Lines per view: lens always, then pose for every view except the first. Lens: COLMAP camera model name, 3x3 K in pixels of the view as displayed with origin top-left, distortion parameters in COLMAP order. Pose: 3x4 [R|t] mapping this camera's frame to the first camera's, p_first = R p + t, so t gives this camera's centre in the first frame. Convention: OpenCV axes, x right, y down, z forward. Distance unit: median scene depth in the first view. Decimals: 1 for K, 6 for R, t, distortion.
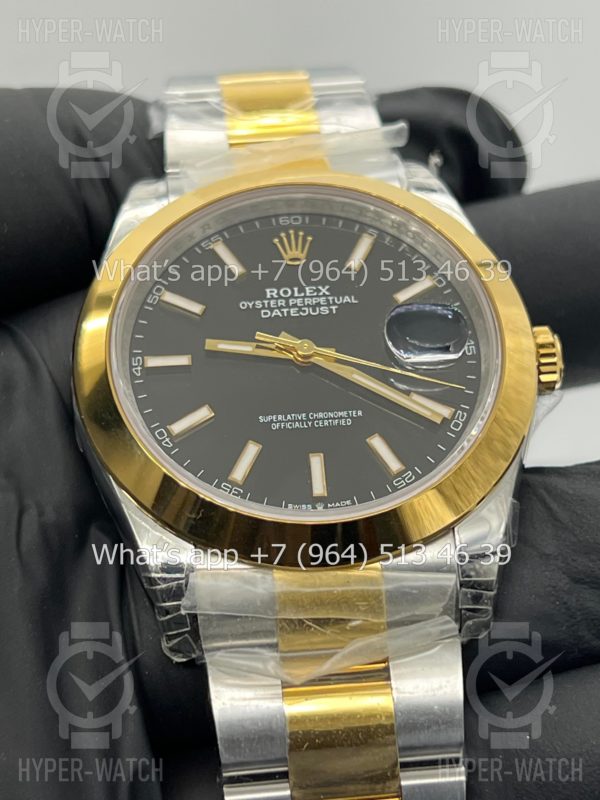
lens RADIAL K [[1862.1, 0, 293.6], [0, 1862.1, 399.1], [0, 0, 1]] dist [0.311377, 0.000000]
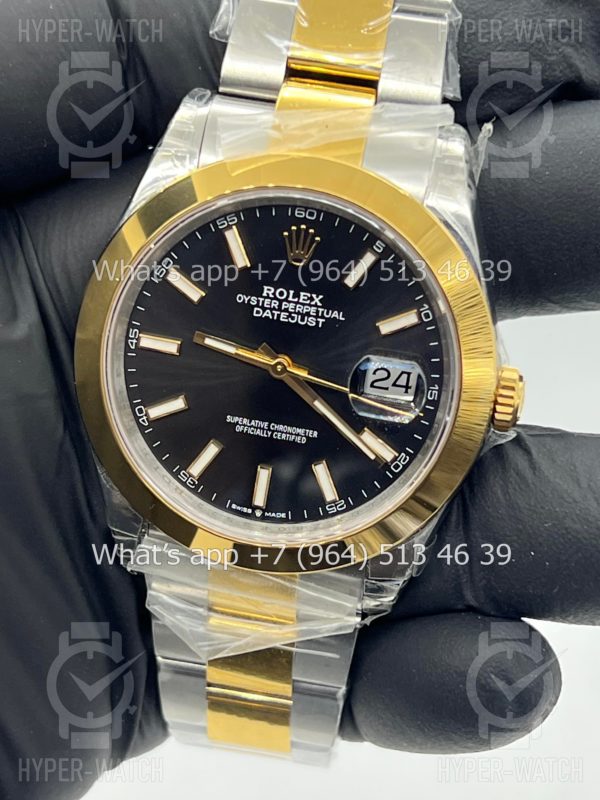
lens RADIAL K [[1862.1, 0, 299.8], [0, 1862.1, 399.9], [0, 0, 1]] dist [0.311377, 0.000000]
pose [[0.957157, 0.262443, -0.122371, 0.152455], [-0.127728, 0.761907, 0.634967, -0.690659], [0.259878, -0.592133, 0.762786, 0.157933]]
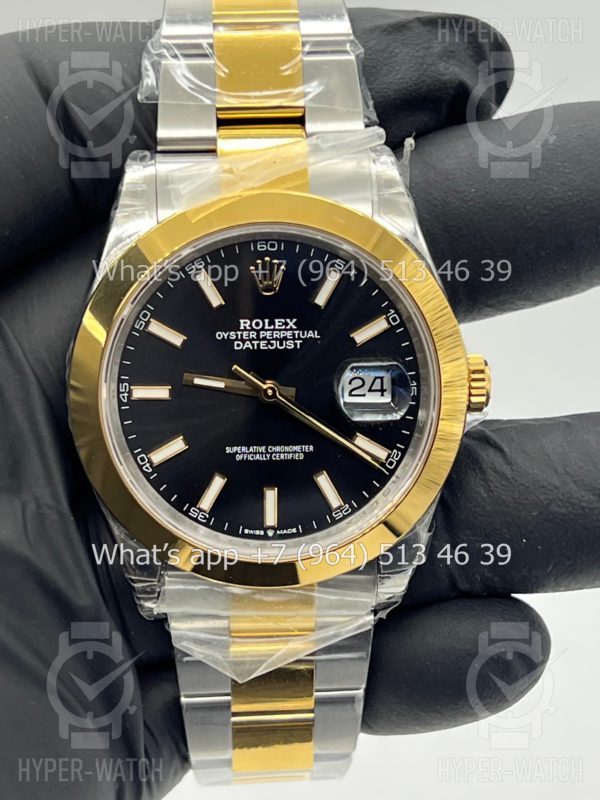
lens RADIAL K [[1862.1, 0, 307.5], [0, 1862.1, 407.1], [0, 0, 1]] dist [0.311377, 0.000000]
pose [[0.996532, 0.072710, 0.040451, -0.016174], [-0.082767, 0.816458, 0.571442, -0.669530], [0.008523, -0.572808, 0.819645, 0.043470]]
